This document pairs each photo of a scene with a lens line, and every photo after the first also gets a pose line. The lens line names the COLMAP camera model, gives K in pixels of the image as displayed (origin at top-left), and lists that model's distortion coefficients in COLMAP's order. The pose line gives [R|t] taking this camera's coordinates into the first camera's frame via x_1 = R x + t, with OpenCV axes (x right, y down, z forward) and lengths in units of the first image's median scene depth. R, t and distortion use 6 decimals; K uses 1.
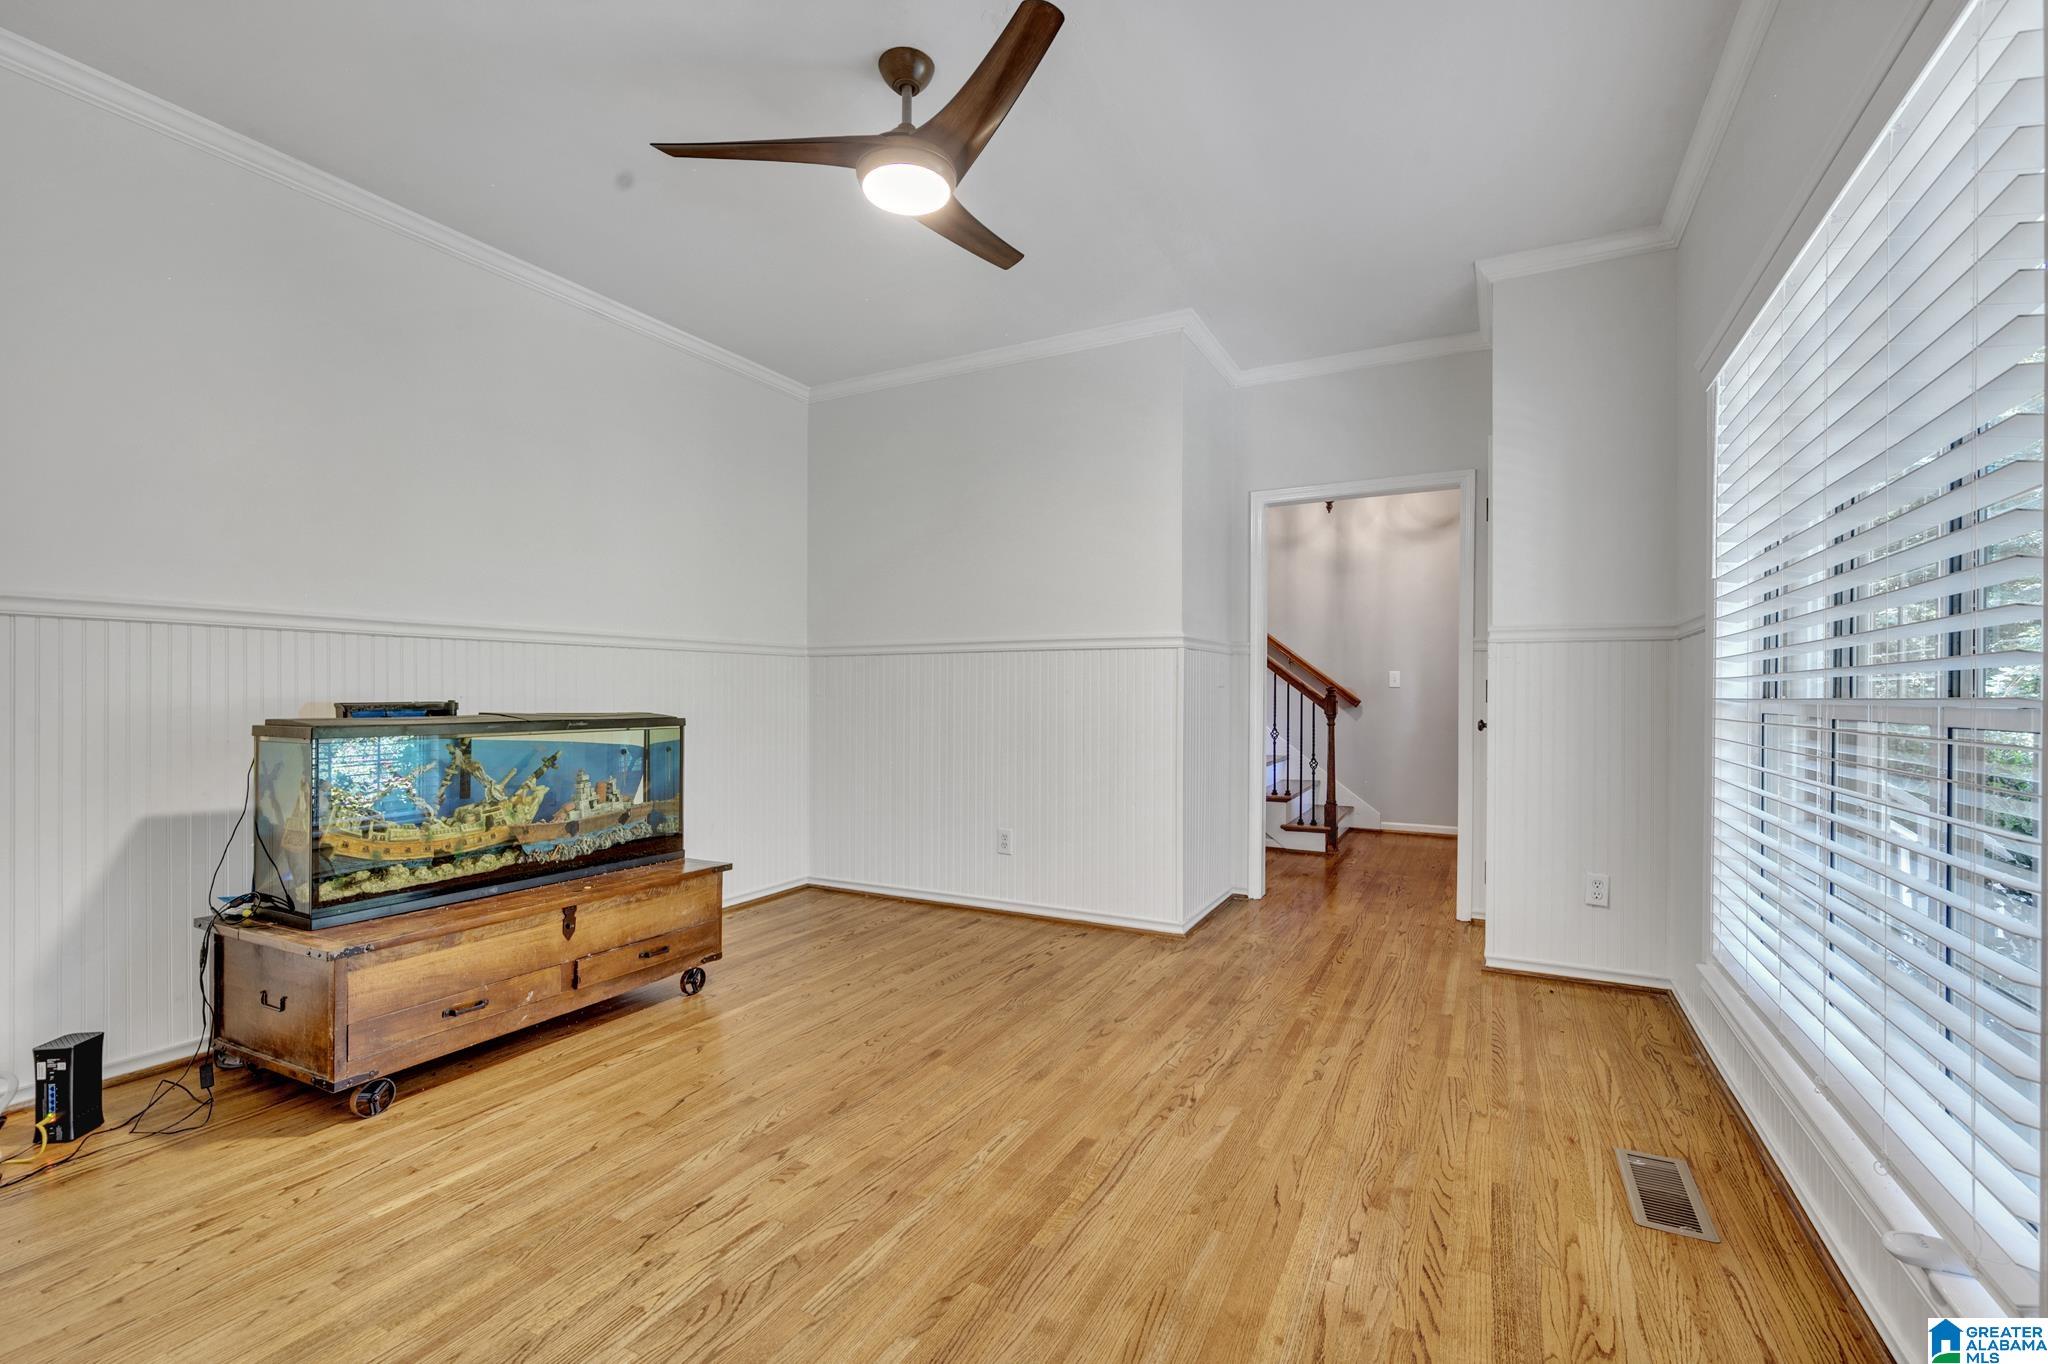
lens RADIAL K [[806.0, 0, 1025.3], [0, 806.0, 690.1], [0, 0, 1]] dist [0.000197, 0.000417]
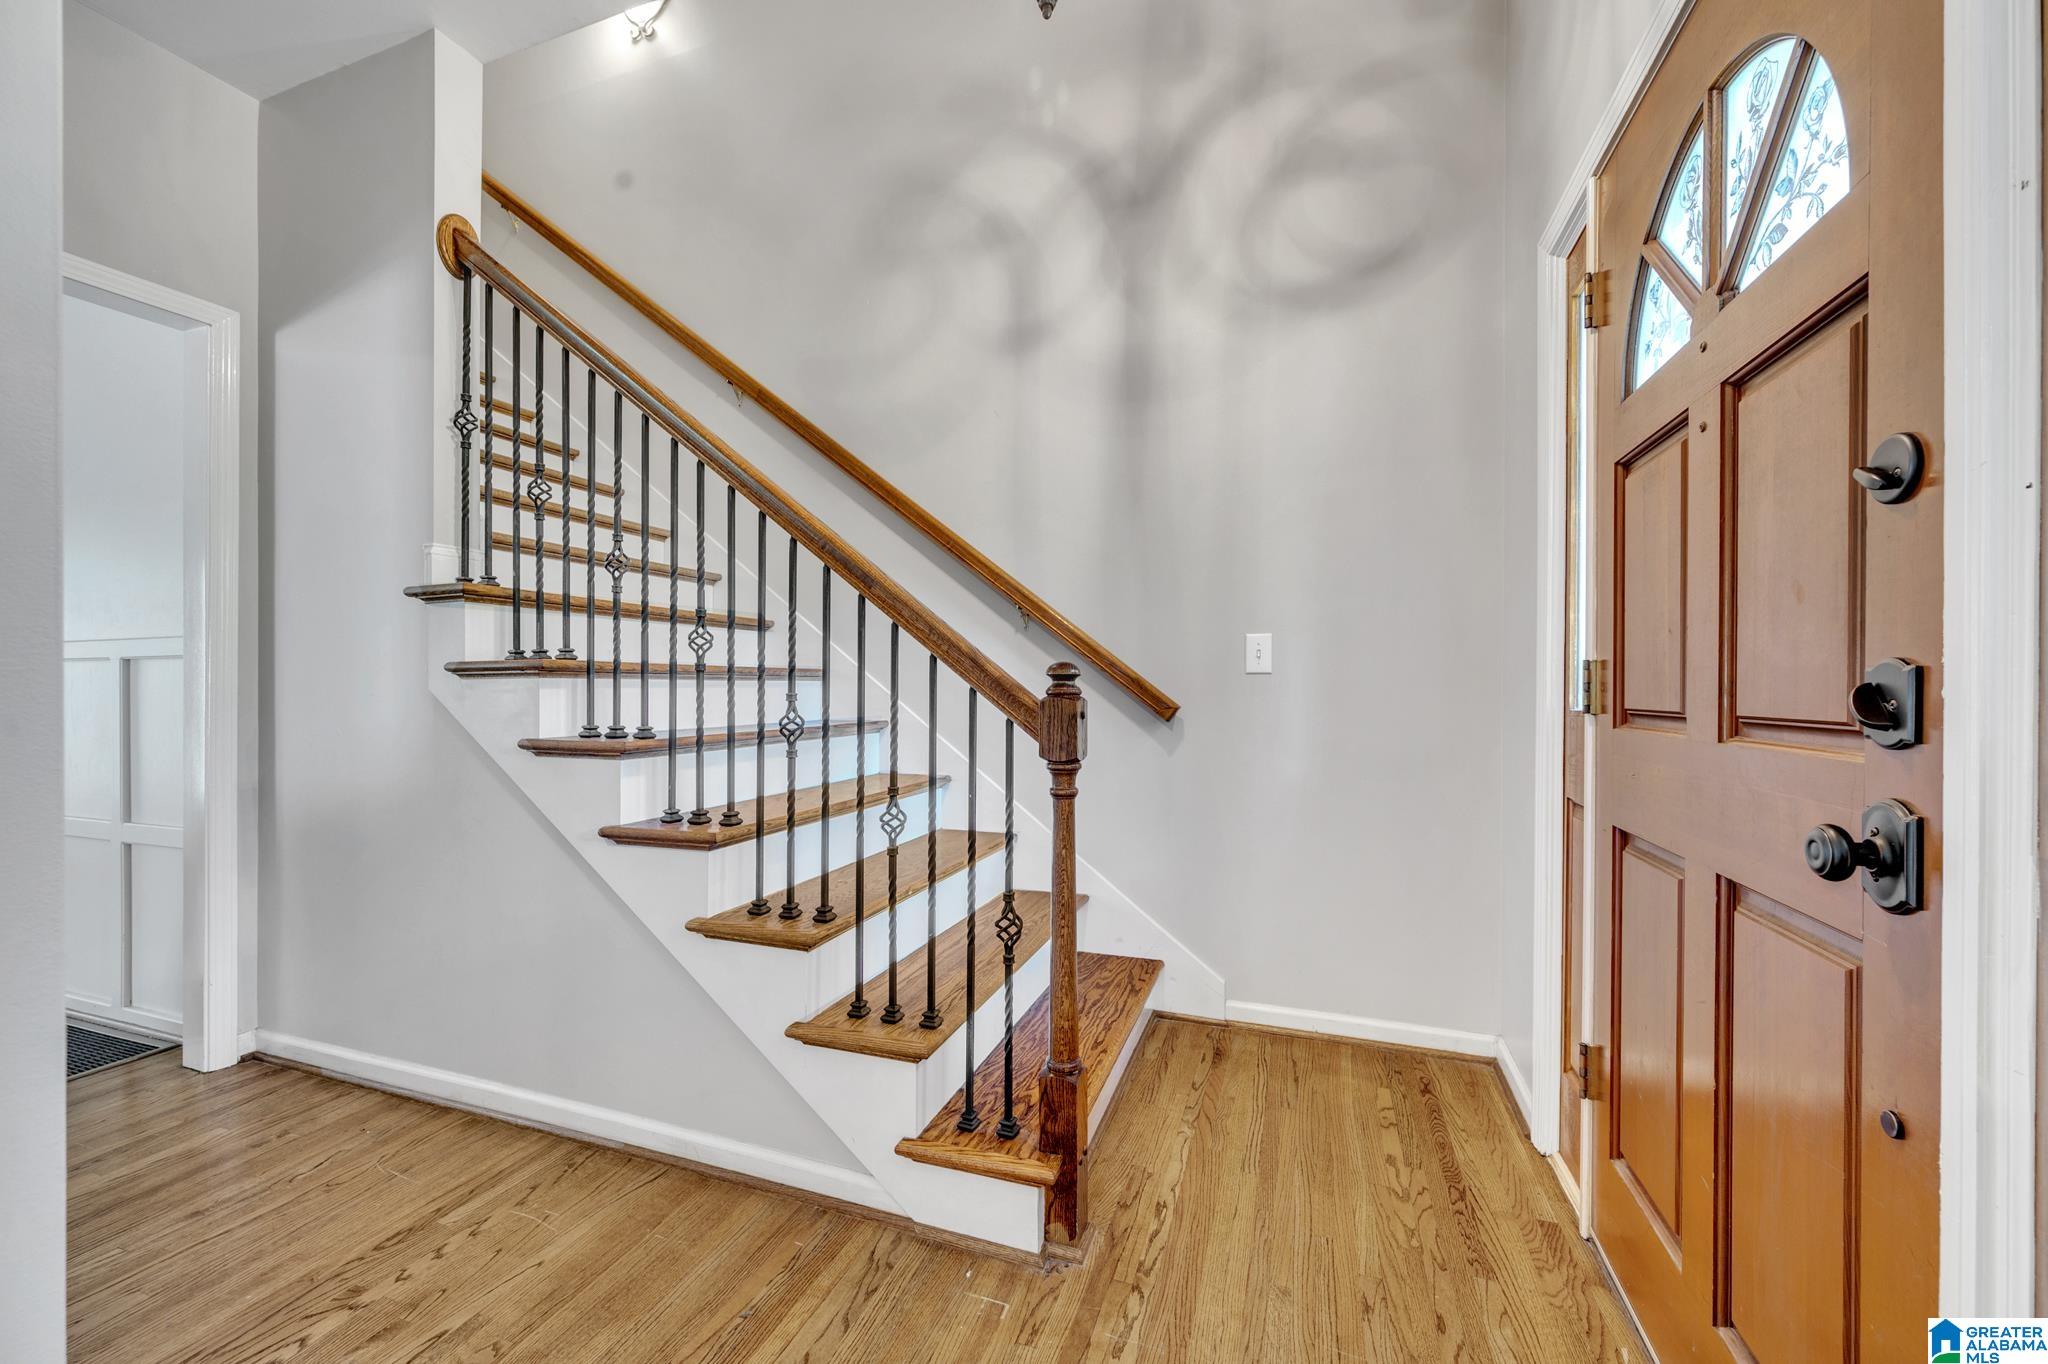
lens RADIAL K [[806.0, 0, 1025.3], [0, 806.0, 690.1], [0, 0, 1]] dist [0.000197, 0.000417]
pose [[0.984526, 0.004438, 0.175183, 0.282156], [-0.002792, 0.999950, -0.009644, 0.009652], [-0.175217, 0.009005, 0.984489, 0.645987]]
